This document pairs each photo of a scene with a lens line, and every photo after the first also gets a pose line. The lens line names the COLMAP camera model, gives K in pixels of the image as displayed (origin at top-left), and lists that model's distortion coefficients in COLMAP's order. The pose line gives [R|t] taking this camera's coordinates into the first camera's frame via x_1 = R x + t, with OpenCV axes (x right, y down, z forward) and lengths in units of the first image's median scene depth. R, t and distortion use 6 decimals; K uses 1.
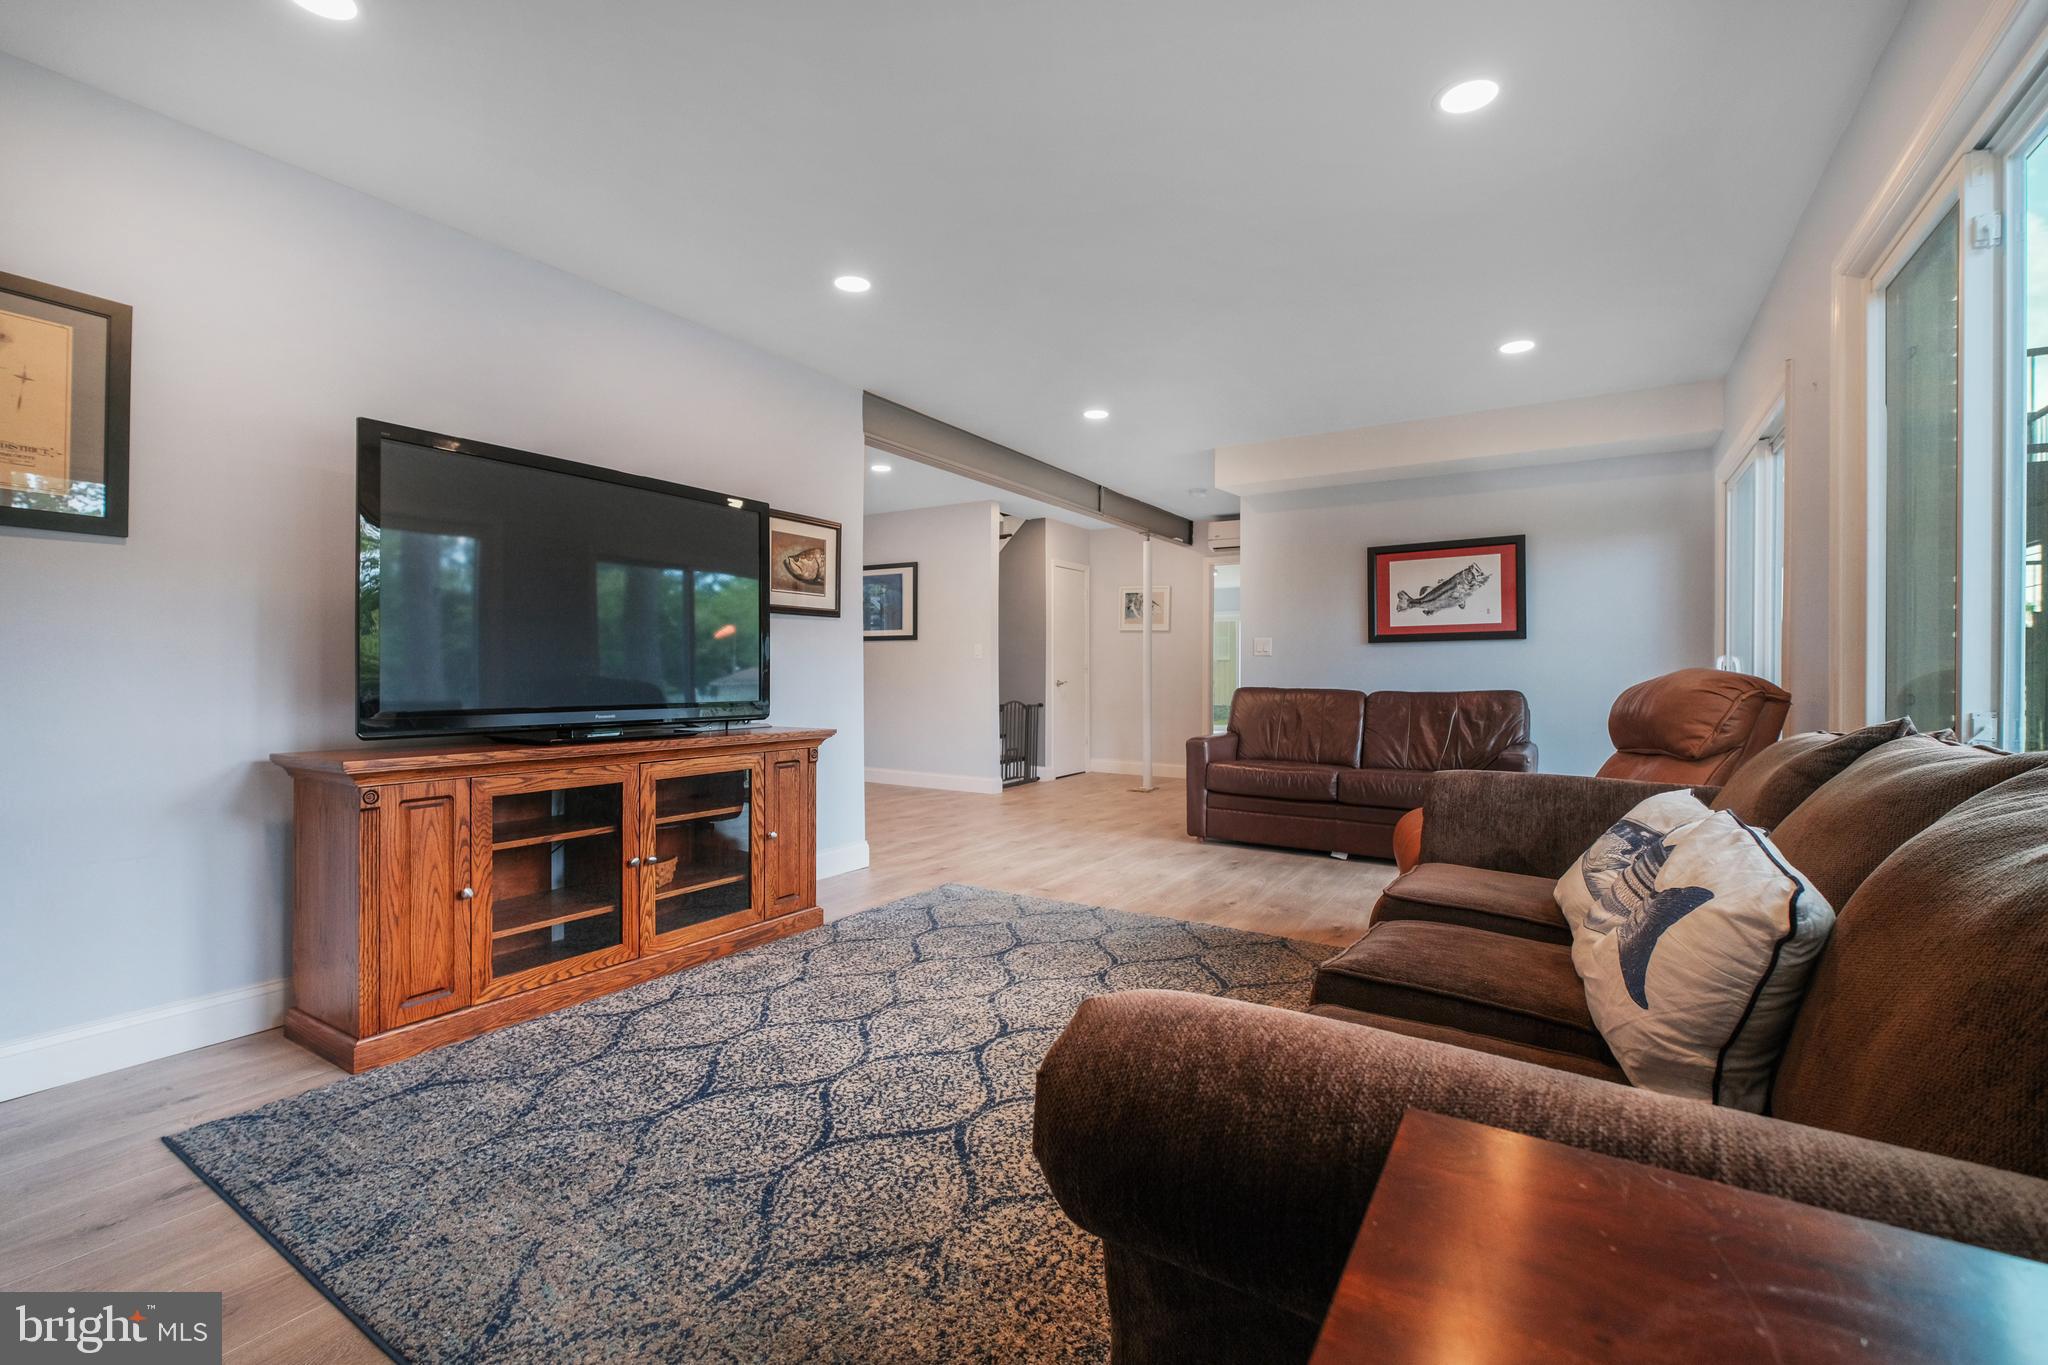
lens RADIAL K [[891.9, 0, 1019.8], [0, 891.9, 673.8], [0, 0, 1]] dist [0.001360, -0.000079]
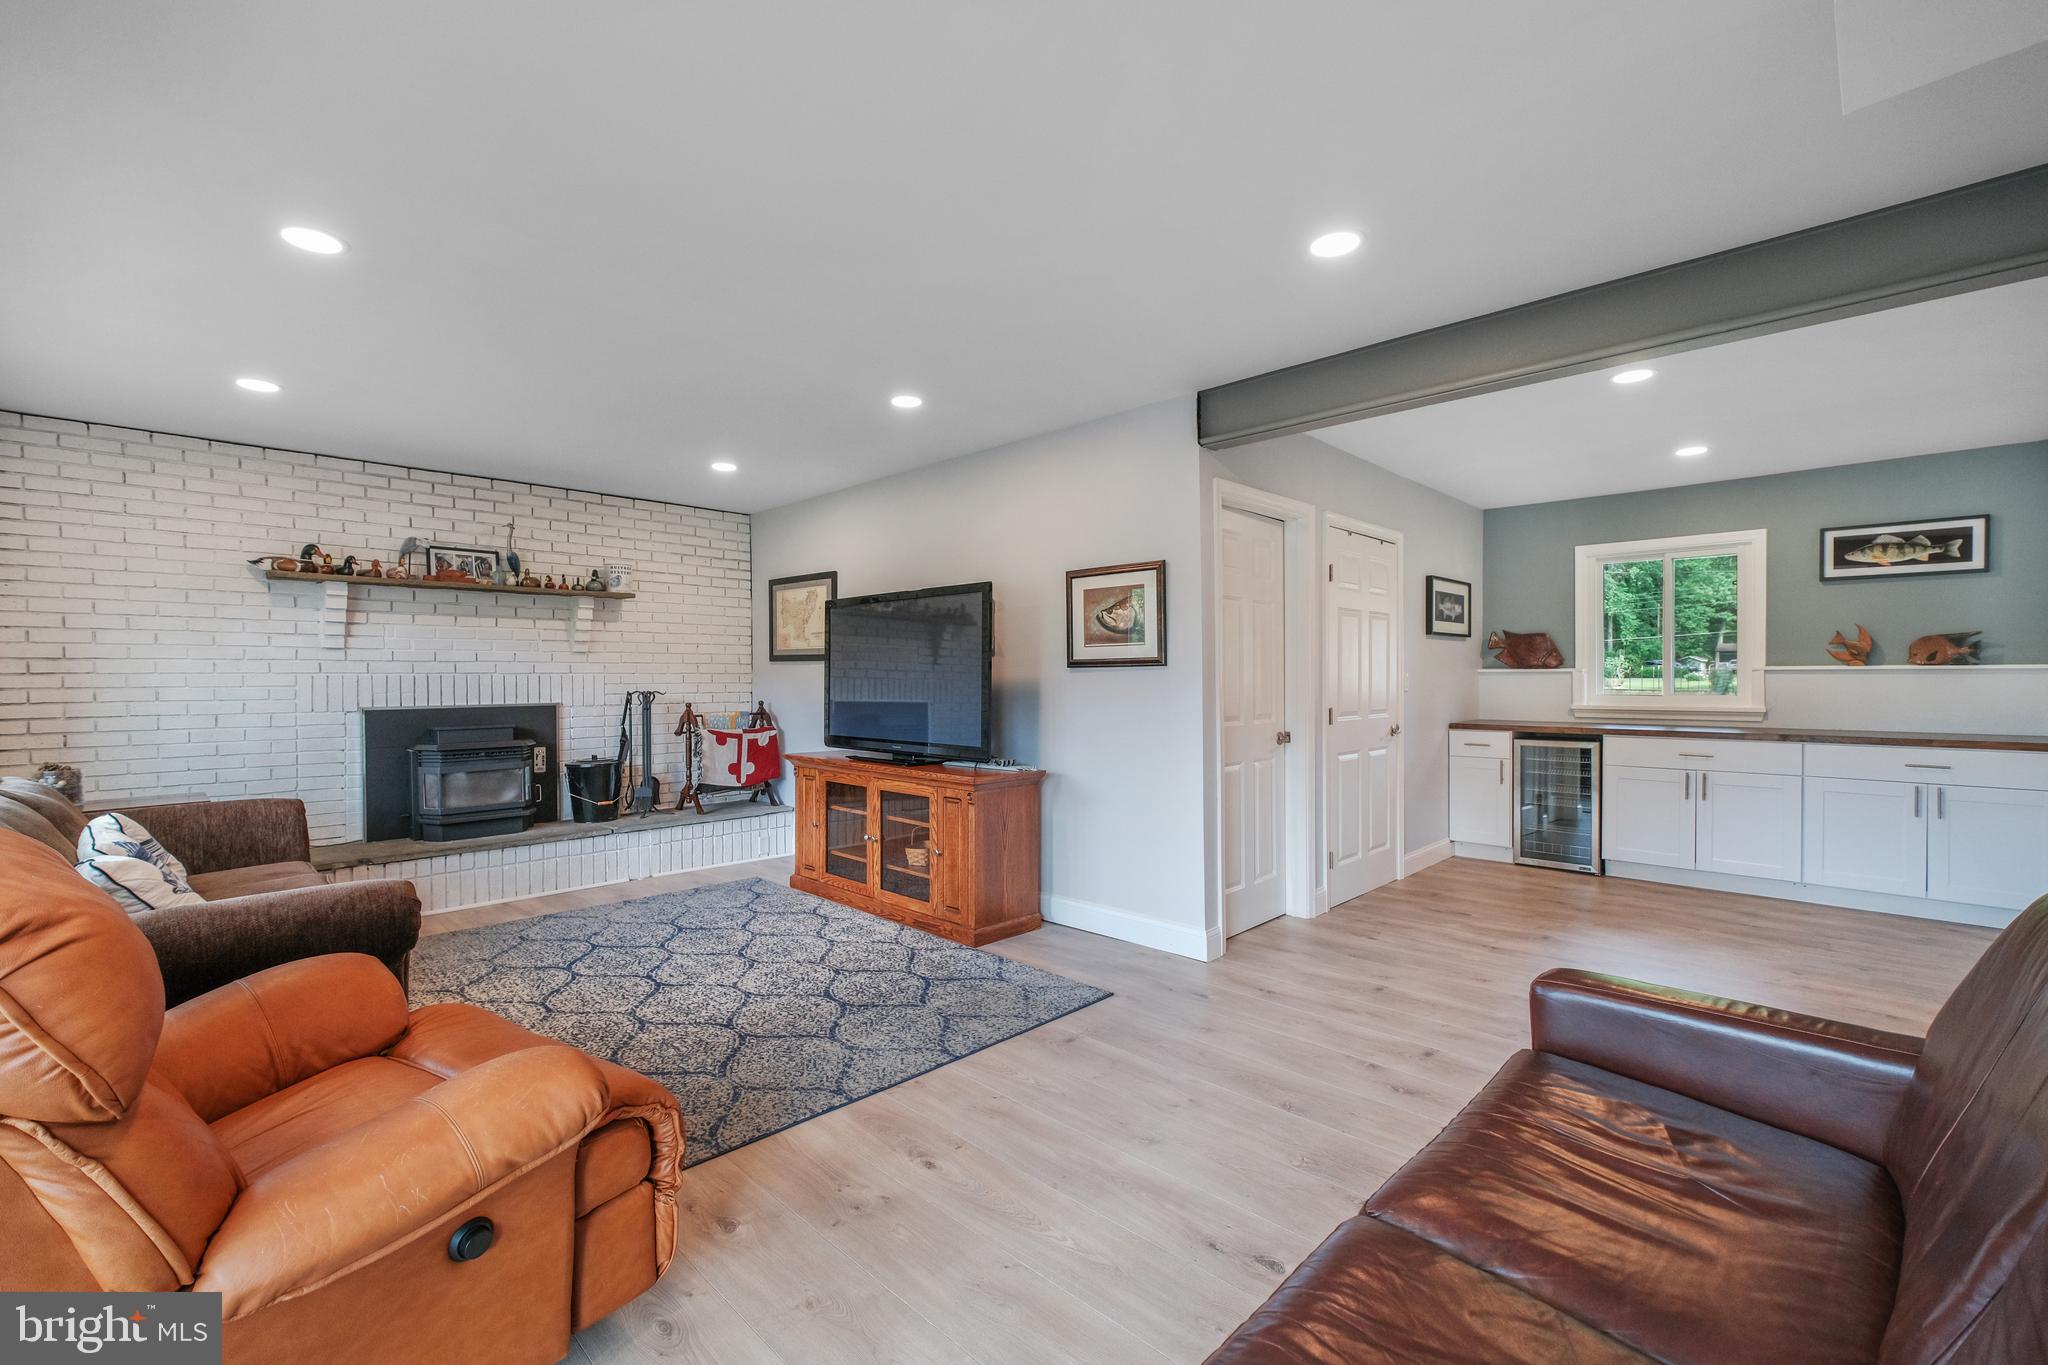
lens RADIAL K [[873.6, 0, 1020.8], [0, 873.6, 684.8], [0, 0, 1]] dist [0.000499, 0.000260]
pose [[-0.219424, 0.005716, -0.975613, 0.943012], [0.002648, 0.999983, 0.005263, -0.066677], [0.975626, -0.001428, -0.219435, 1.442225]]
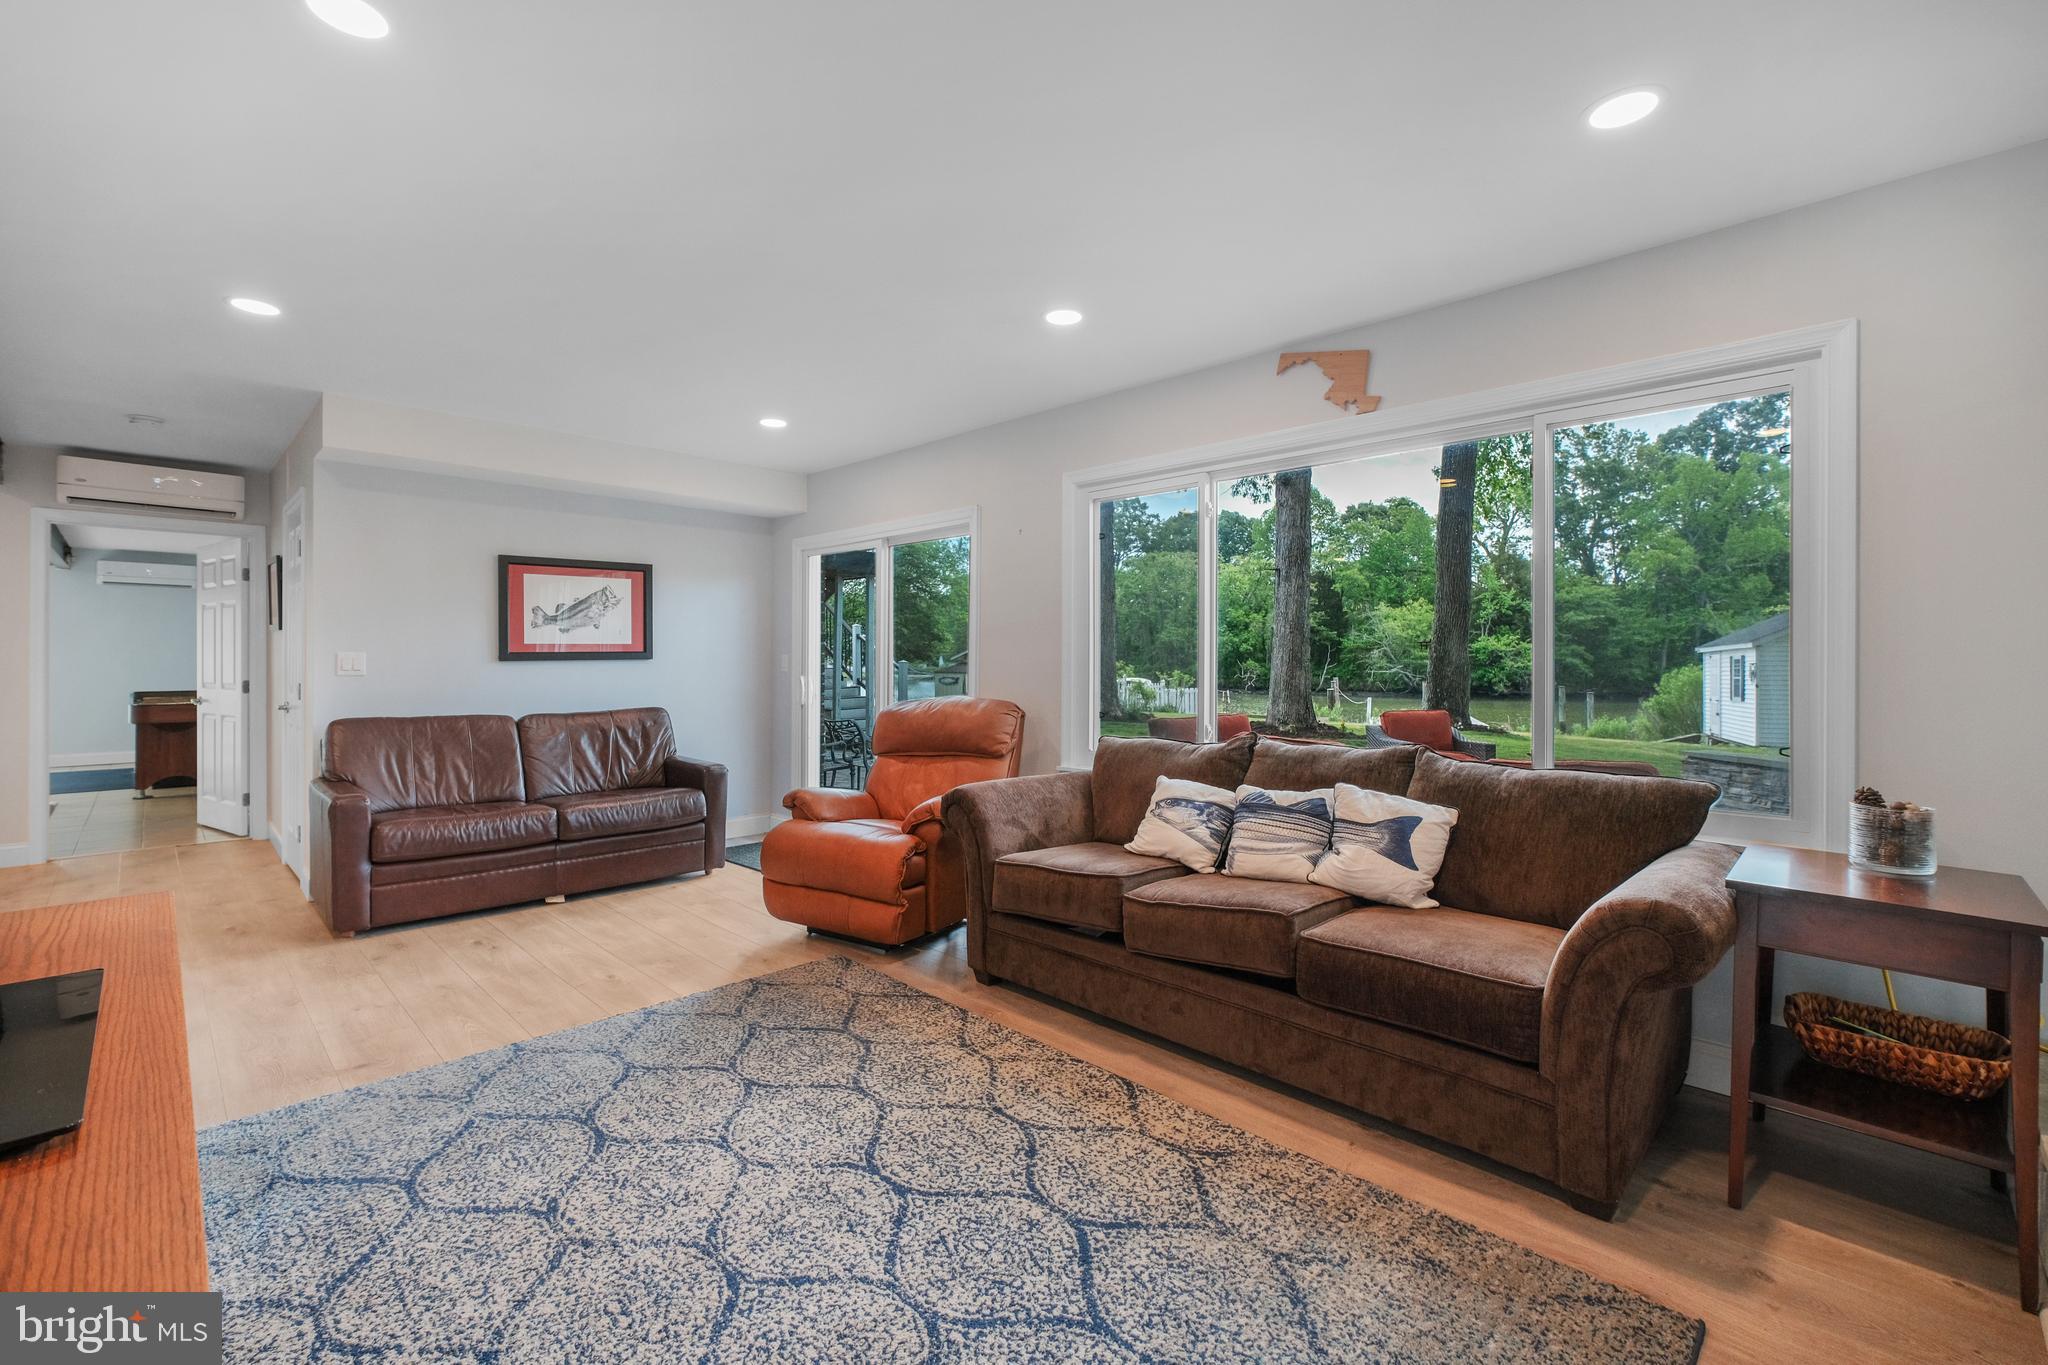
lens RADIAL K [[869.4, 0, 1017.0], [0, 869.4, 656.6], [0, 0, 1]] dist [-0.001357, -0.000056]
pose [[0.218875, 0.000869, 0.975753, -0.614267], [-0.000195, 1.000000, -0.000847, -0.066518], [-0.975753, -0.000005, 0.218875, 0.521917]]
